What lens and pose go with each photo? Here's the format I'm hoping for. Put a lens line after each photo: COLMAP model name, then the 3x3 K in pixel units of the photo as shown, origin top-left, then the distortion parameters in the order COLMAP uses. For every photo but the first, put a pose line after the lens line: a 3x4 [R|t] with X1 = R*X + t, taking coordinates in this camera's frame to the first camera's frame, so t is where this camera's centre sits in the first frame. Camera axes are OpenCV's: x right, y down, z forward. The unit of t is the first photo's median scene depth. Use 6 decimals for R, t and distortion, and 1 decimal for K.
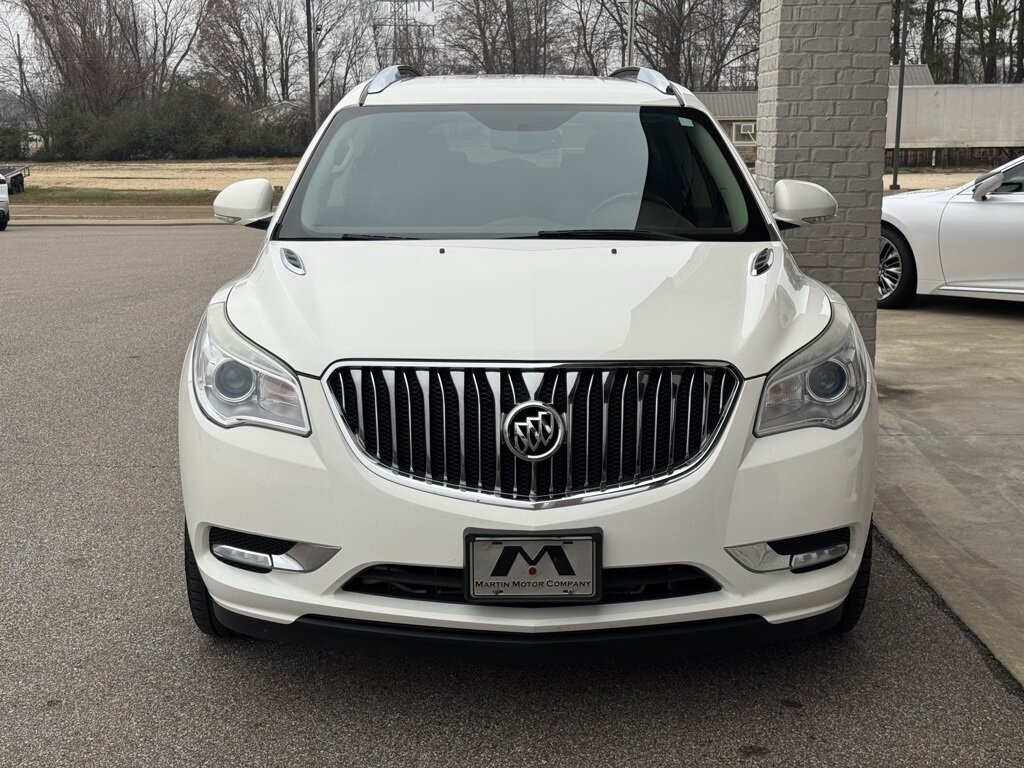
lens RADIAL K [[1422.8, 0, 520.4], [0, 1422.8, 392.3], [0, 0, 1]] dist [0.135913, 0.000000]
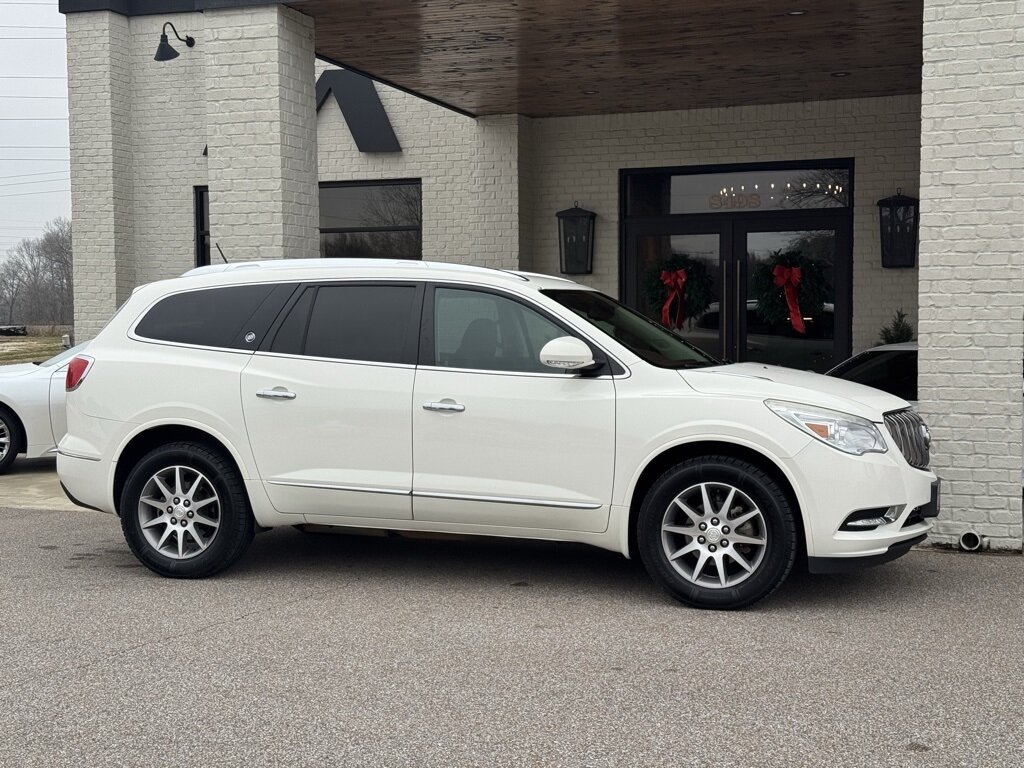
lens RADIAL K [[1422.8, 0, 514.7], [0, 1422.8, 393.5], [0, 0, 1]] dist [0.135913, 0.000000]
pose [[0.340752, -0.045294, 0.939061, -1.006547], [0.174472, 0.984535, -0.015823, -0.049820], [-0.923822, 0.169232, 0.343385, 0.356931]]
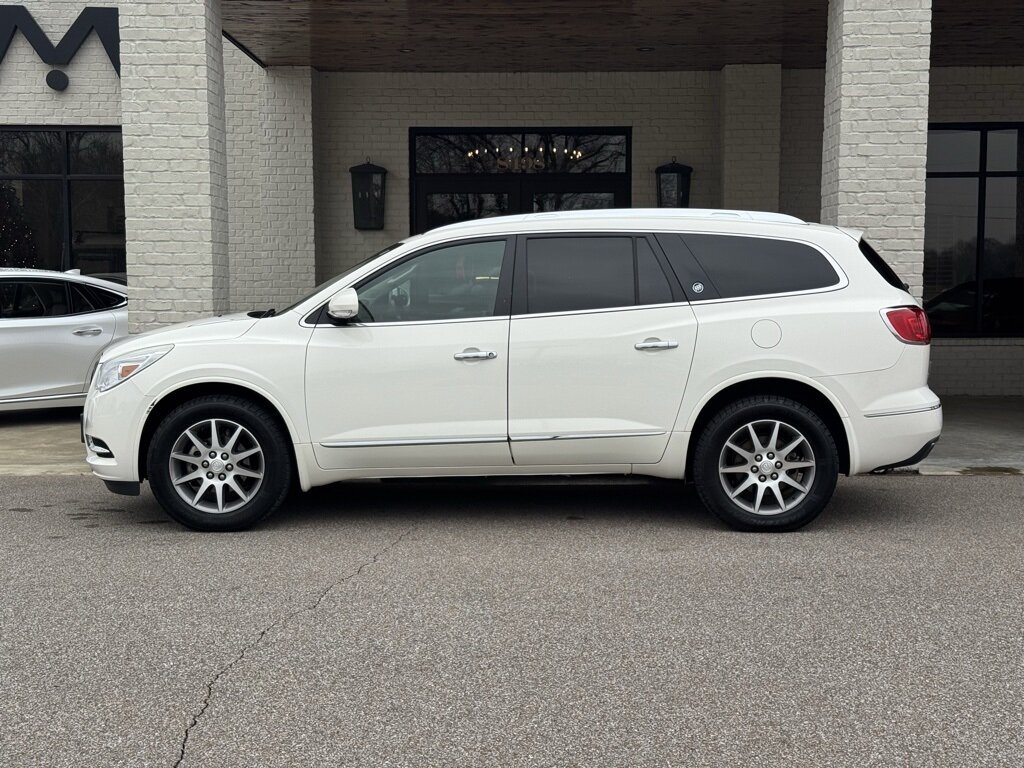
lens RADIAL K [[1422.8, 0, 522.2], [0, 1422.8, 393.7], [0, 0, 1]] dist [0.135913, 0.000000]
pose [[0.018768, -0.075601, 0.996962, -1.132391], [0.182593, 0.980627, 0.070925, -0.107546], [-0.983009, 0.180707, 0.032209, 0.703045]]
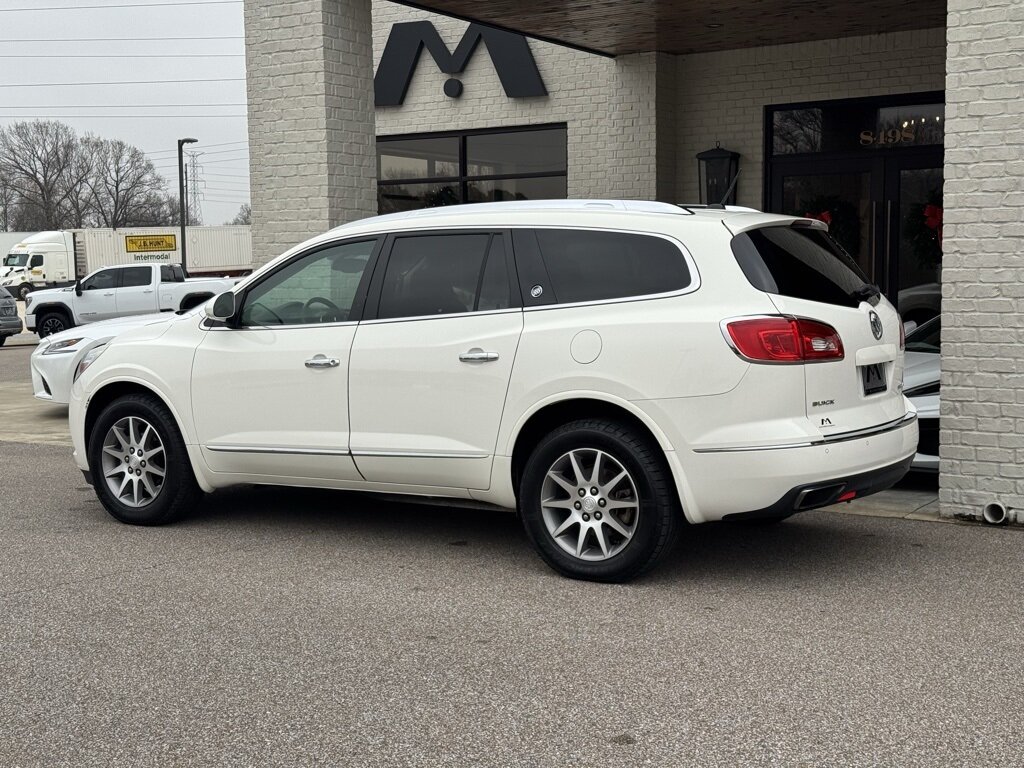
lens RADIAL K [[1422.8, 0, 509.4], [0, 1422.8, 387.3], [0, 0, 1]] dist [0.135913, 0.000000]
pose [[0.544088, -0.072119, 0.835923, -0.861780], [0.160682, 0.986815, -0.019448, -0.014430], [-0.823498, 0.144899, 0.548503, 0.142151]]
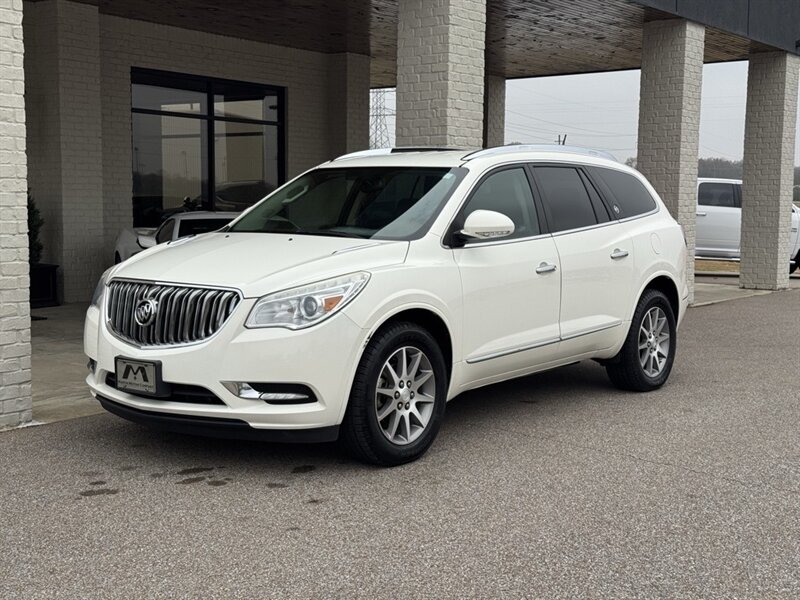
lens RADIAL K [[1111.5, 0, 399.7], [0, 1111.5, 298.5], [0, 0, 1]] dist [0.135913, 0.000000]
pose [[-0.793633, -0.058503, 0.605577, -0.584934], [0.103300, 0.967956, 0.228891, -0.262790], [-0.599563, 0.244212, -0.762158, 1.520034]]
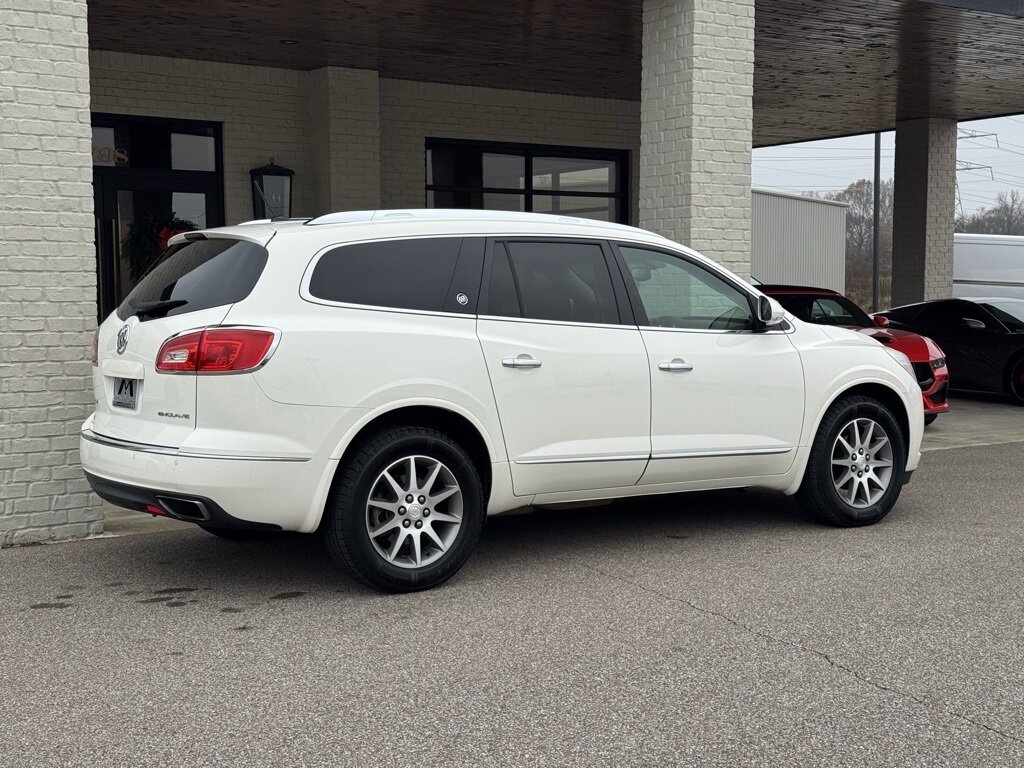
lens RADIAL K [[1422.8, 0, 516.9], [0, 1422.8, 389.6], [0, 0, 1]] dist [0.135913, 0.000000]
pose [[-0.562736, -0.053700, 0.824891, -0.853006], [0.156452, 0.972934, 0.170068, -0.228719], [-0.811697, 0.224759, -0.539103, 1.336508]]
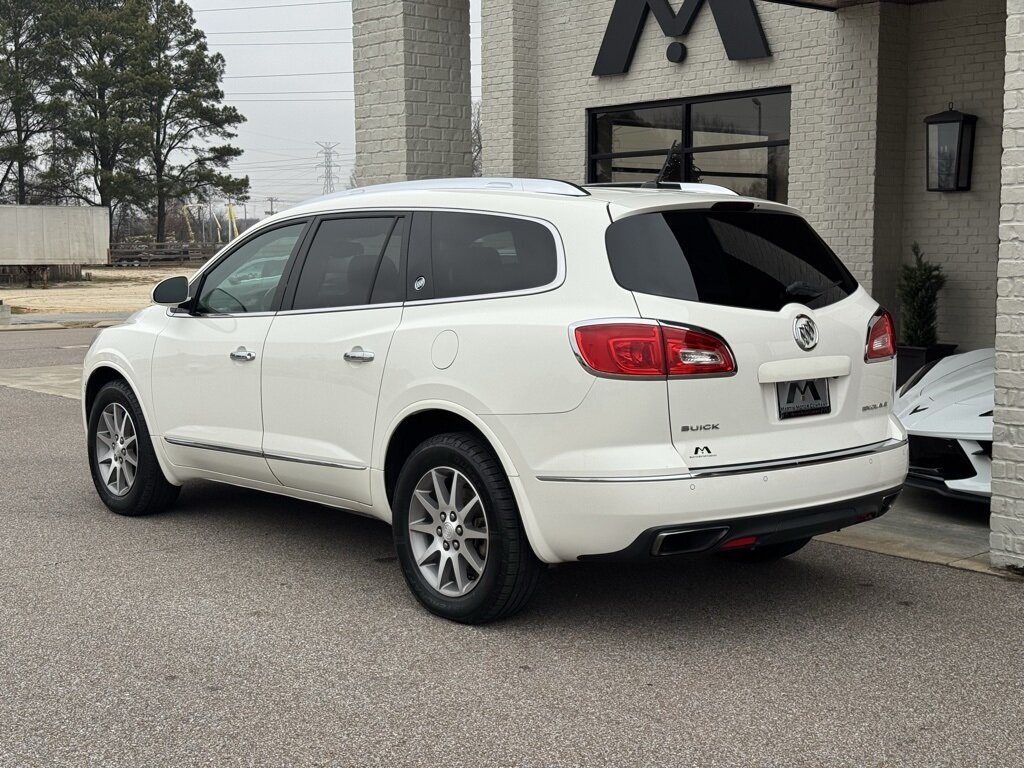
lens RADIAL K [[1422.8, 0, 502.8], [0, 1422.8, 395.0], [0, 0, 1]] dist [0.135913, 0.000000]
pose [[0.764786, -0.066702, 0.640822, -0.578211], [0.116964, 0.992473, -0.036286, 0.005596], [-0.633578, 0.102704, 0.766832, -0.009998]]
